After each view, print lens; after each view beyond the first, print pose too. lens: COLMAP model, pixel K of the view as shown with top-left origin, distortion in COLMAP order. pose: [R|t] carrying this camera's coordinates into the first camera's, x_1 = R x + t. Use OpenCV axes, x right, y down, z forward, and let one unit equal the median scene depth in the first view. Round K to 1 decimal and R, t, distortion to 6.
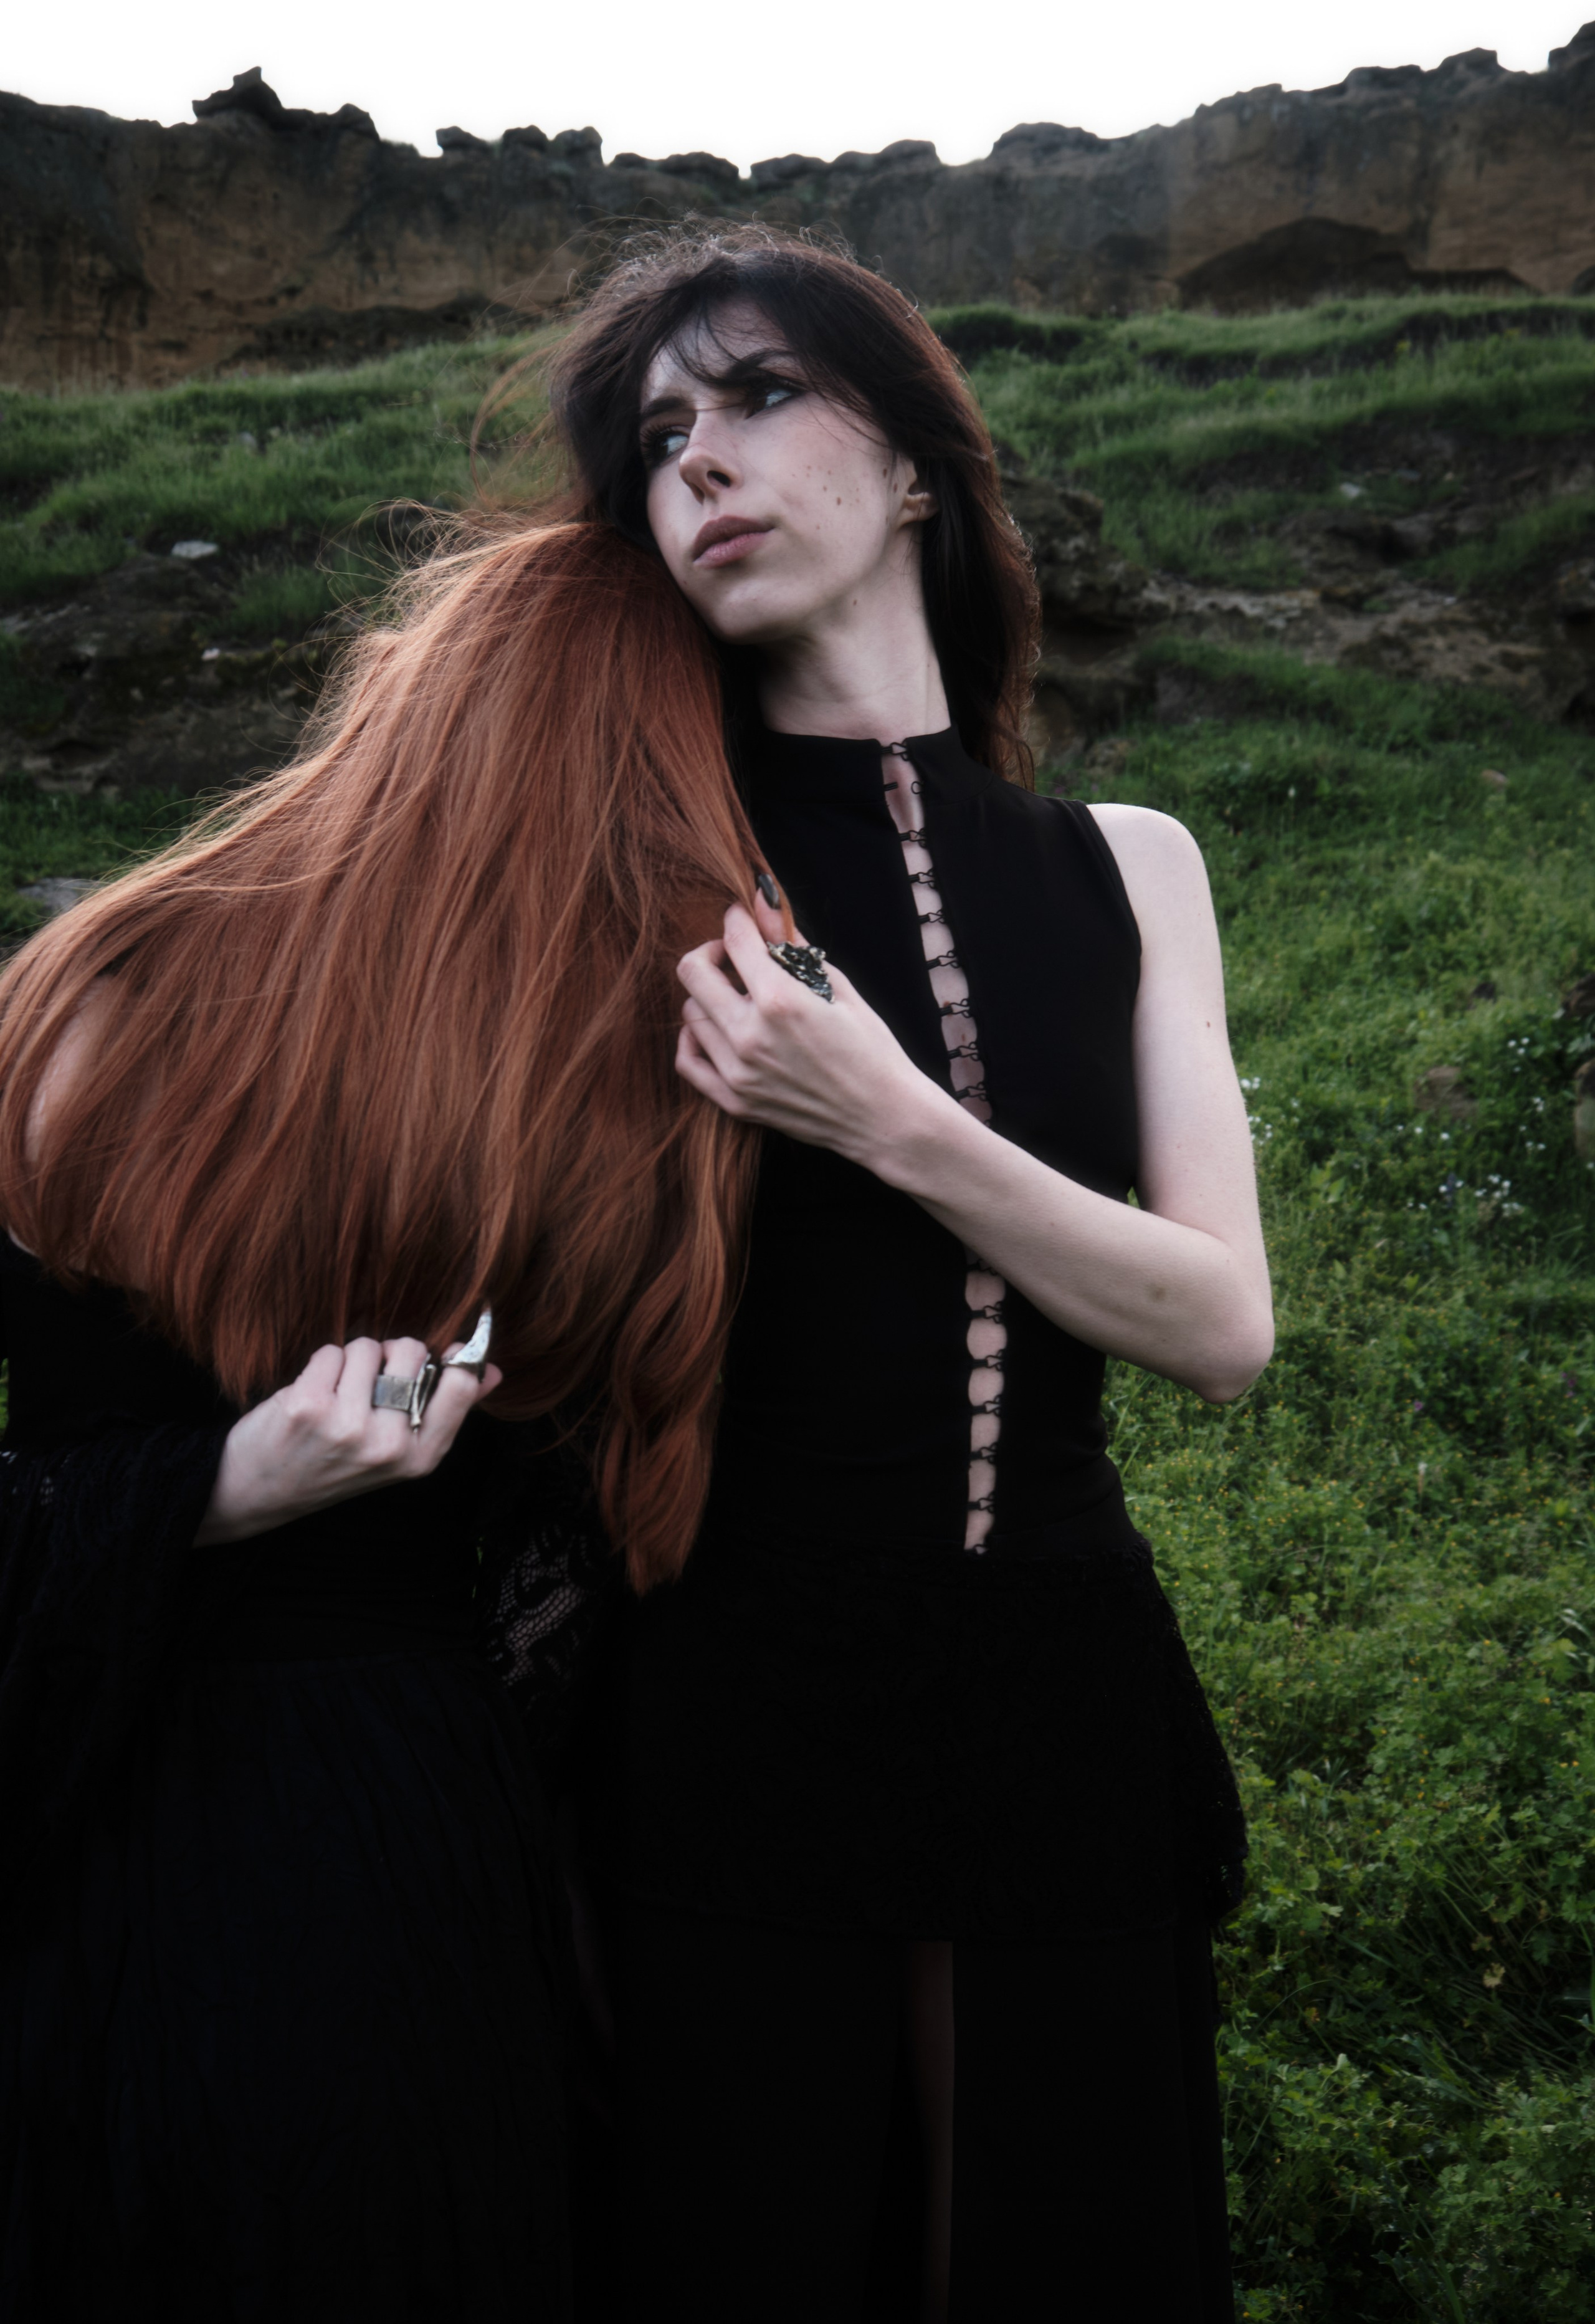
lens RADIAL K [[1865.5, 0, 797.5], [0, 1865.5, 1162.0], [0, 0, 1]] dist [-0.008766, -0.000869]
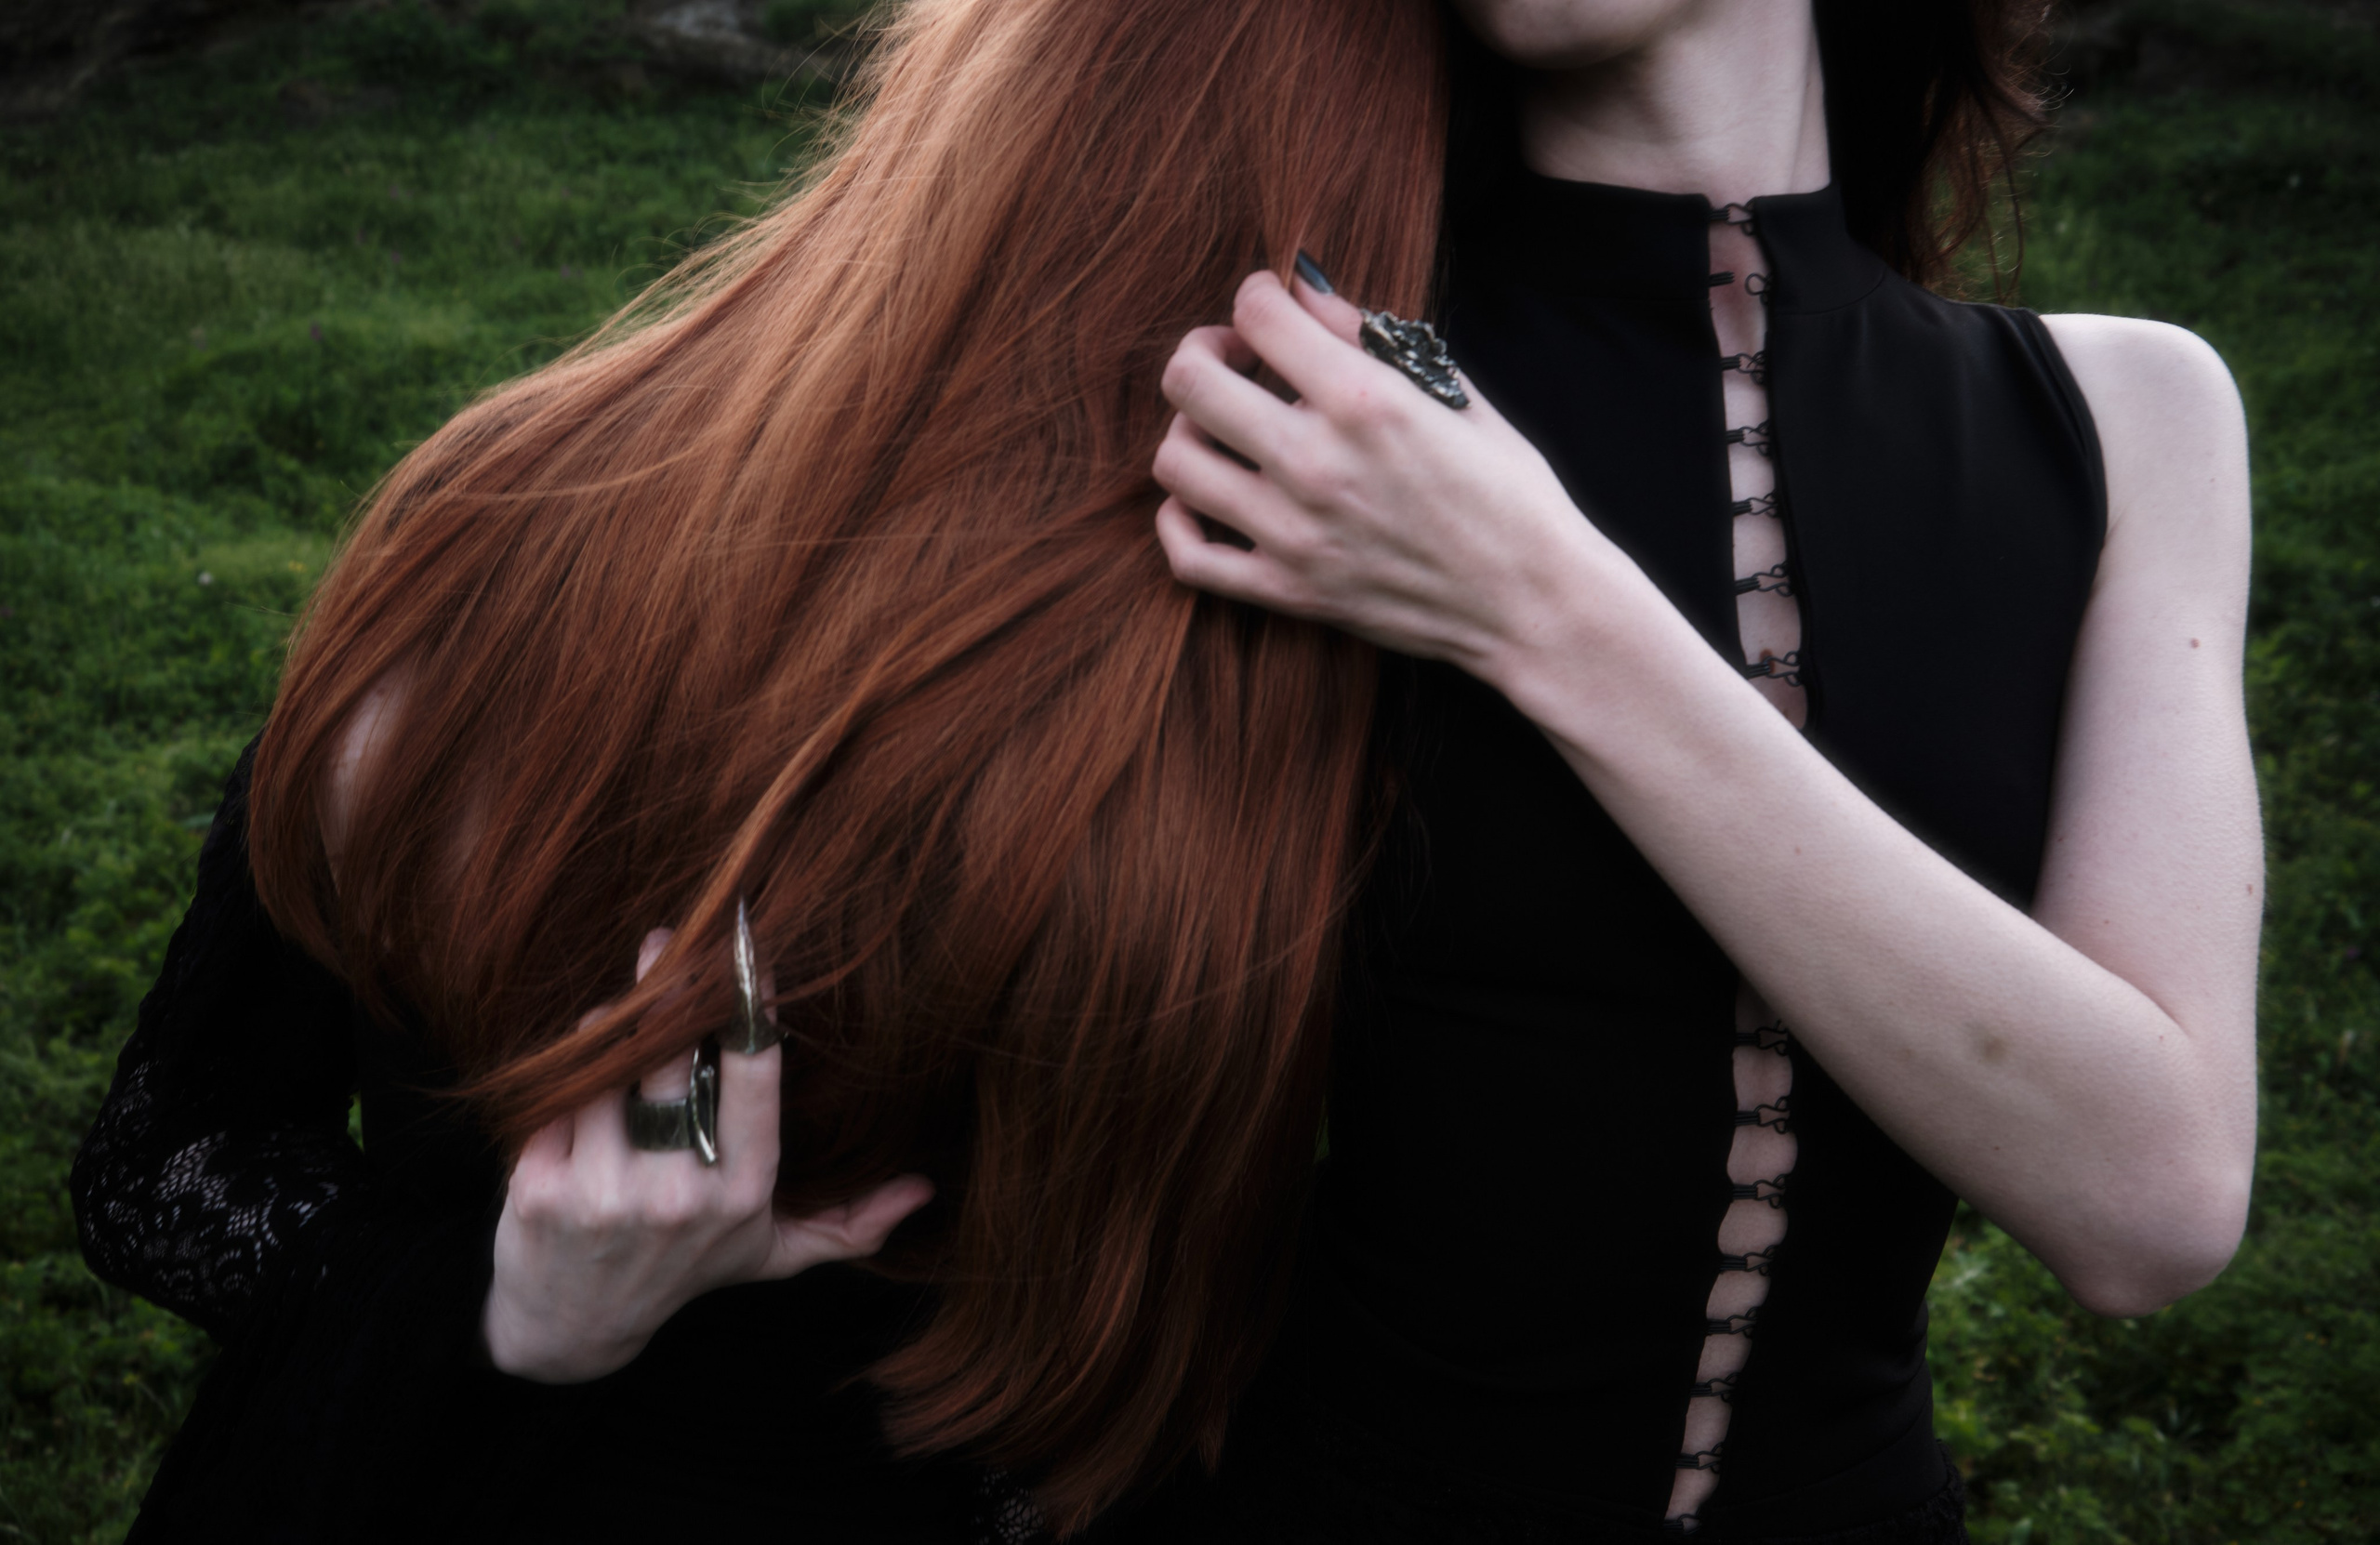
lens RADIAL K [[1777.7, 0, 1190.0], [0, 1777.7, 772.5], [0, 0, 1]] dist [-0.087786, 0.113494]
pose [[0.960164, 0.121054, -0.251854, 0.019718], [-0.083261, 0.984293, 0.155678, -0.046720], [0.266743, -0.128507, 0.955162, 0.151350]]
